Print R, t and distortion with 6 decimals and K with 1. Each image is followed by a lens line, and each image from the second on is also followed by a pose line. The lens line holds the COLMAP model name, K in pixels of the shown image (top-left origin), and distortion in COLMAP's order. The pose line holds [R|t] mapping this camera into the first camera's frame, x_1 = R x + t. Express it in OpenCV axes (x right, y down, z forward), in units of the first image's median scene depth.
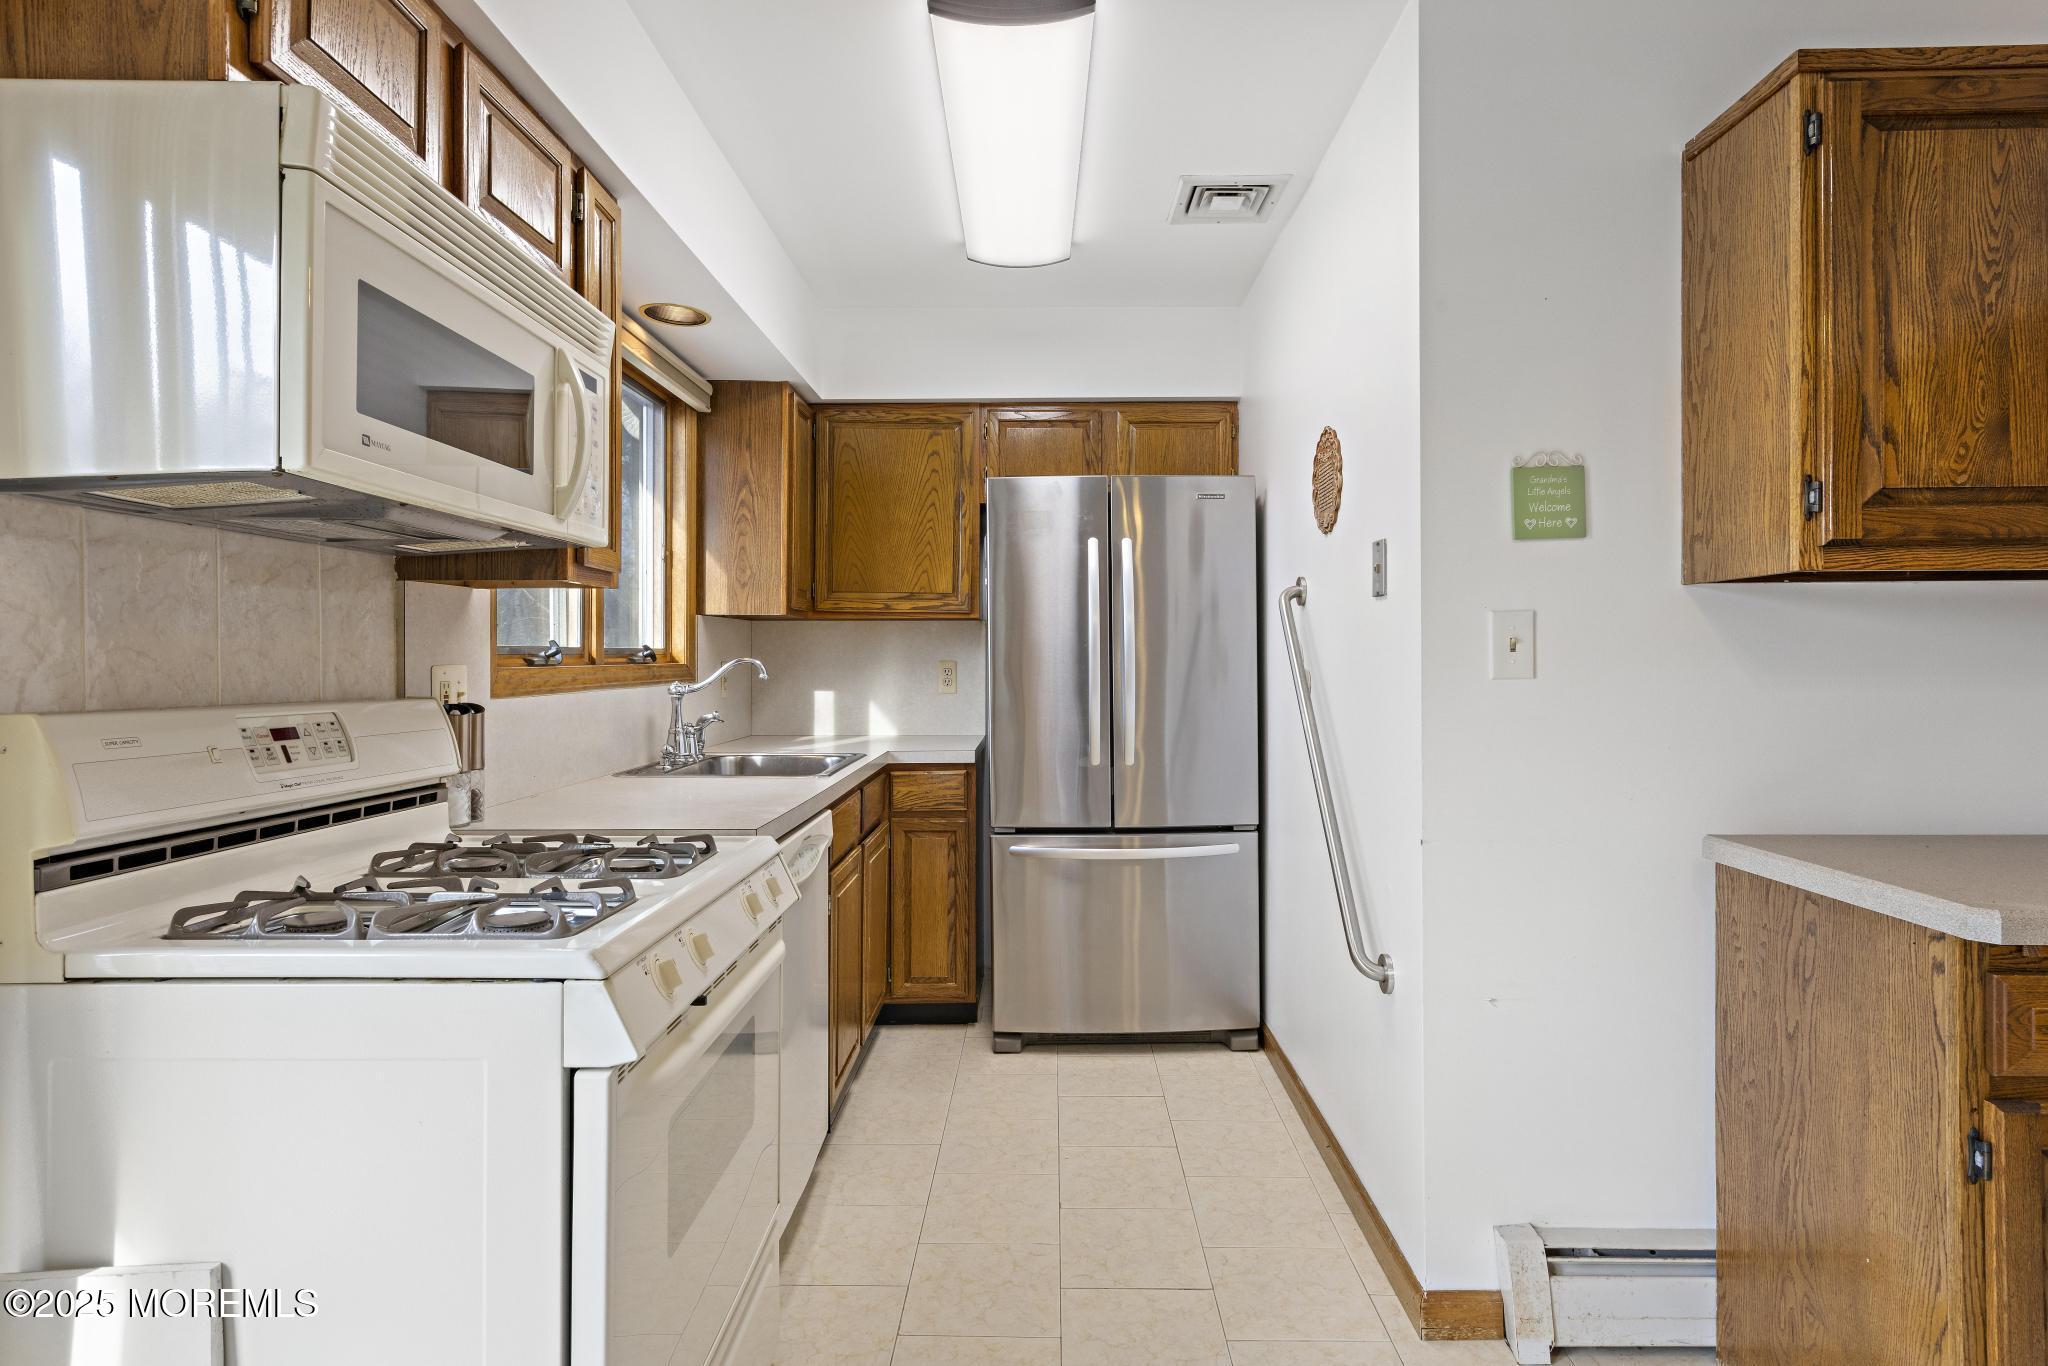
lens RADIAL K [[1054.2, 0, 1026.1], [0, 1054.2, 663.6], [0, 0, 1]] dist [-0.001750, -0.000781]
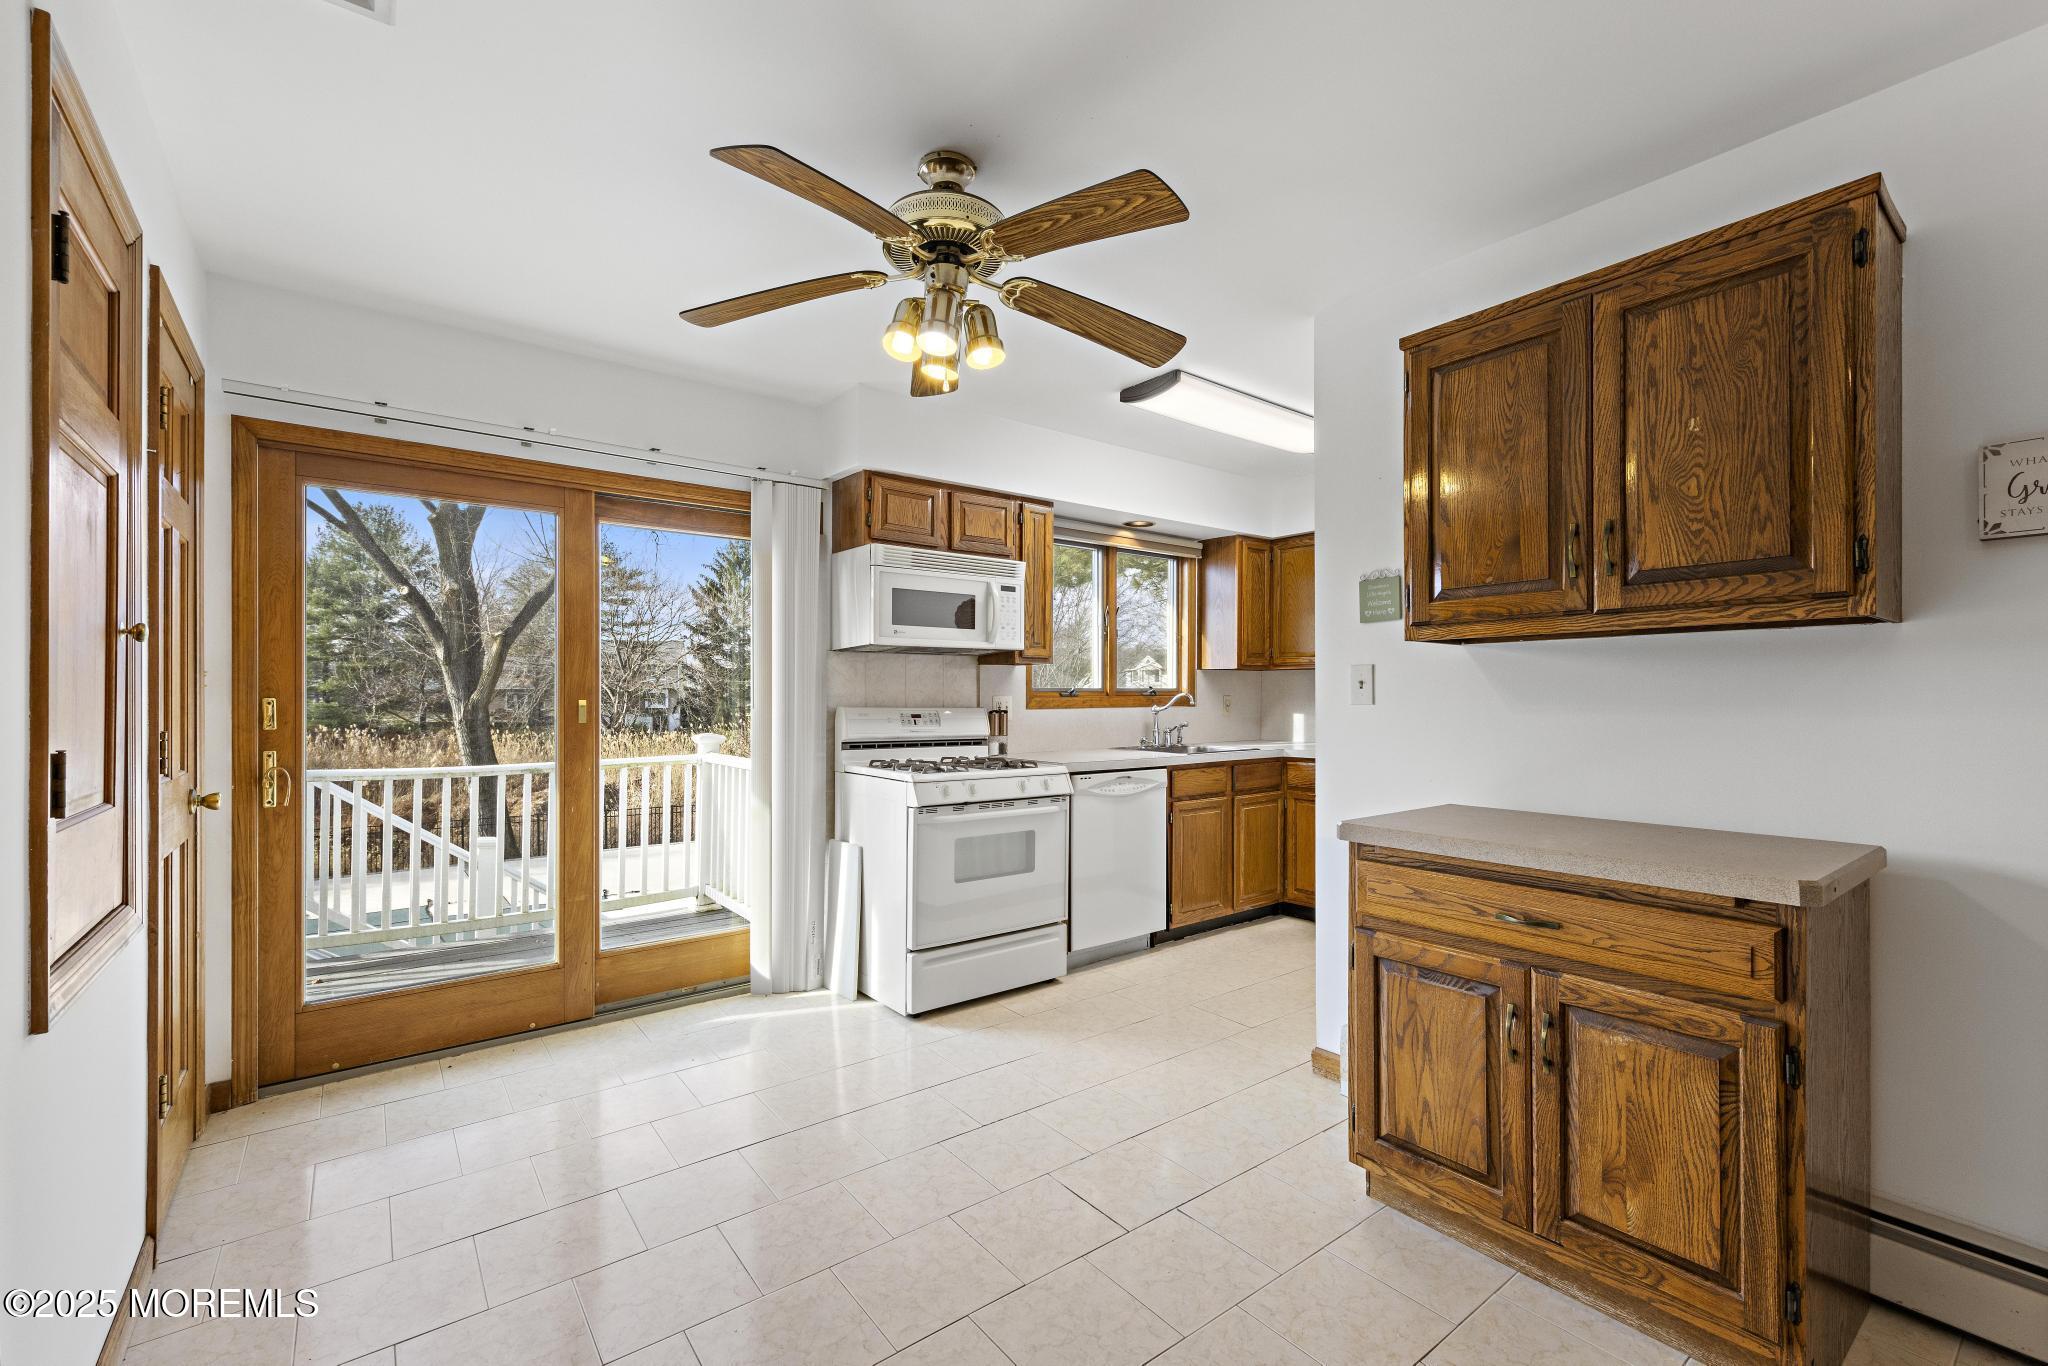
lens RADIAL K [[860.6, 0, 1023.2], [0, 860.6, 693.1], [0, 0, 1]] dist [0.002436, 0.000200]
pose [[0.622596, -0.000419, -0.782544, 1.462032], [-0.004931, 0.999978, -0.004459, 0.006077], [0.782528, 0.006635, 0.622580, -0.362017]]
